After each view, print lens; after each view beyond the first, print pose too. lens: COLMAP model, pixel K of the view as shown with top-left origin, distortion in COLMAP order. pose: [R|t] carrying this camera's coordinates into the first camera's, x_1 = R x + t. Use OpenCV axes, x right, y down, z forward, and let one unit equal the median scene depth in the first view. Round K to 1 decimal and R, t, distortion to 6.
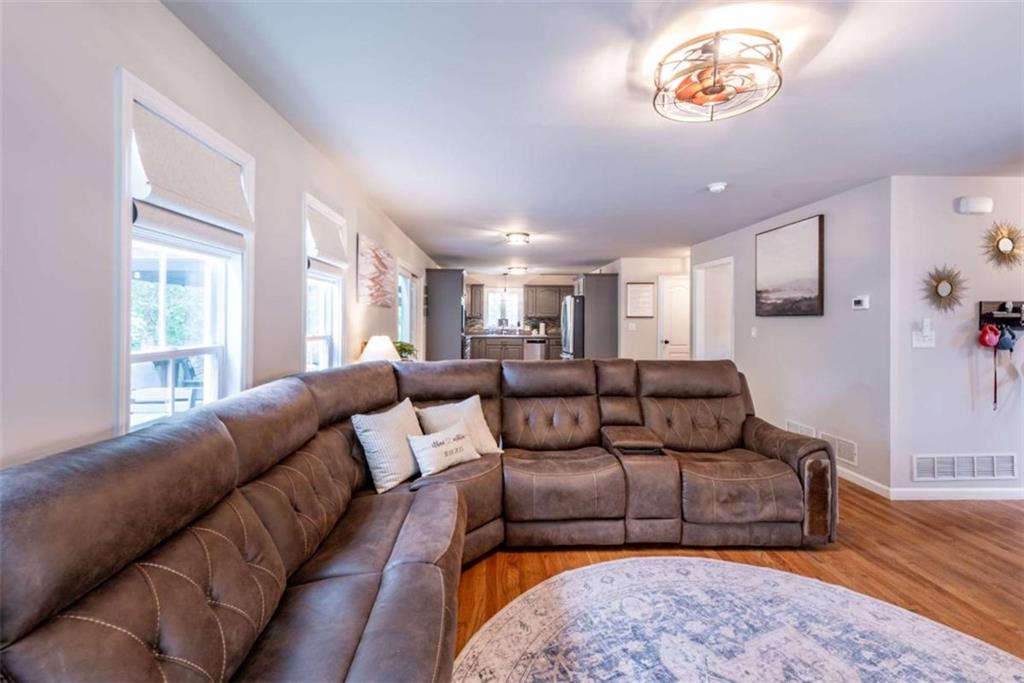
lens RADIAL K [[425.9, 0, 512.8], [0, 425.9, 315.6], [0, 0, 1]] dist [0.015325, -0.001746]
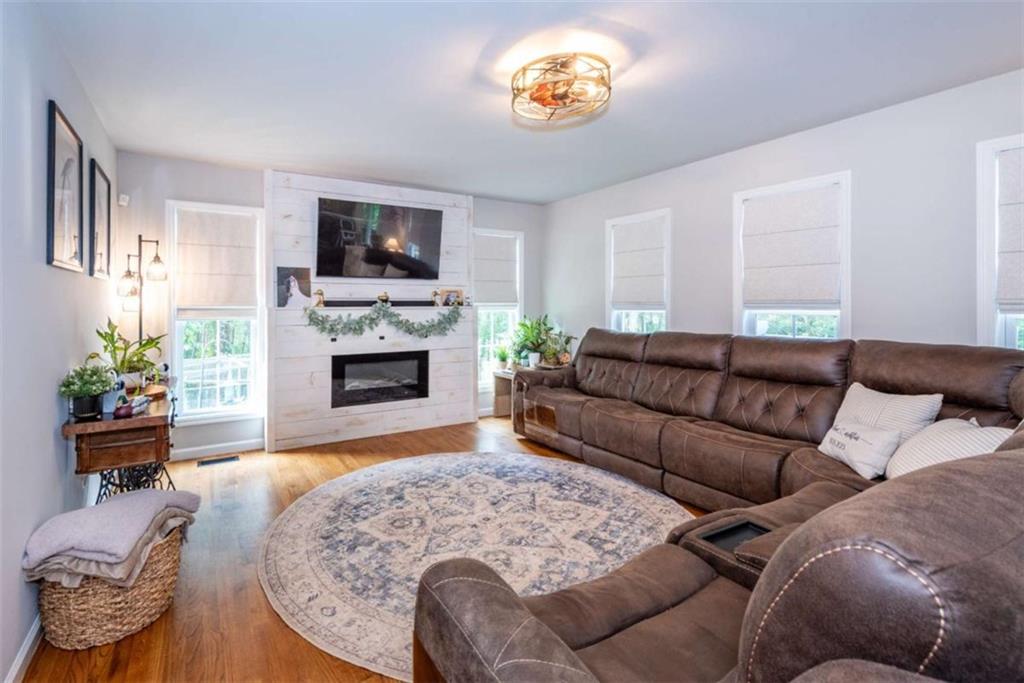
lens RADIAL K [[471.0, 0, 451.1], [0, 471.0, 299.4], [0, 0, 1]] dist [0.012954, 0.000092]
pose [[-0.896733, -0.007974, -0.442501, 0.950458], [-0.000426, 0.999853, -0.017154, 0.045023], [0.442572, -0.015194, -0.896604, 1.472212]]
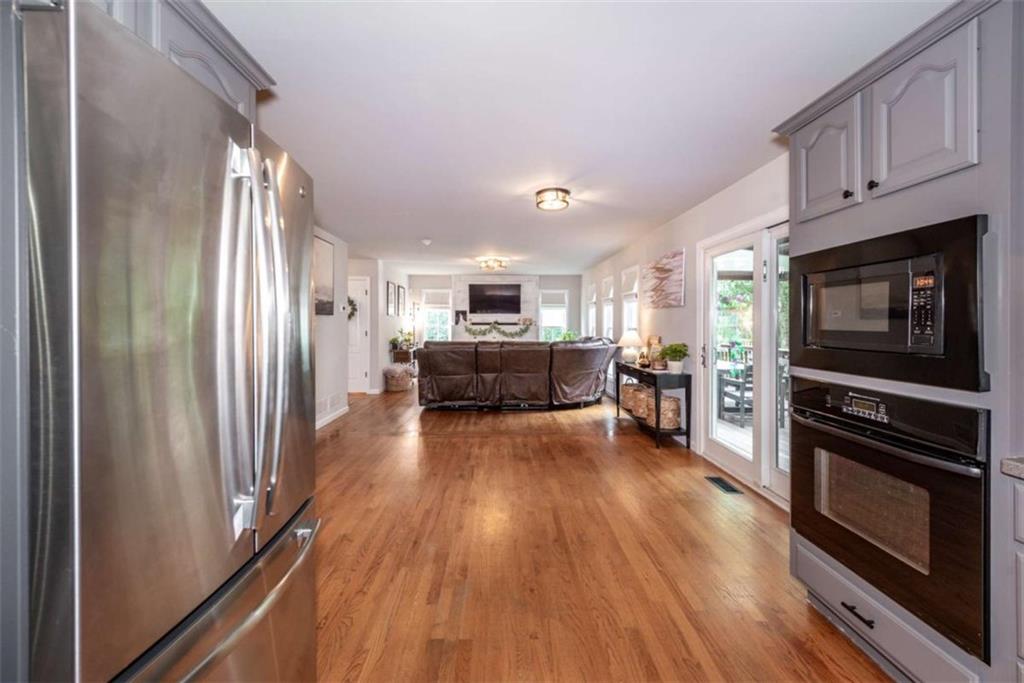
lens RADIAL K [[425.9, 0, 491.1], [0, 425.9, 325.8], [0, 0, 1]] dist [0.015325, -0.001746]
pose [[-0.997994, -0.007628, 0.062847, 0.150321], [-0.007729, 0.999969, -0.001371, 0.054863], [-0.062835, -0.001854, -0.998022, 3.844254]]
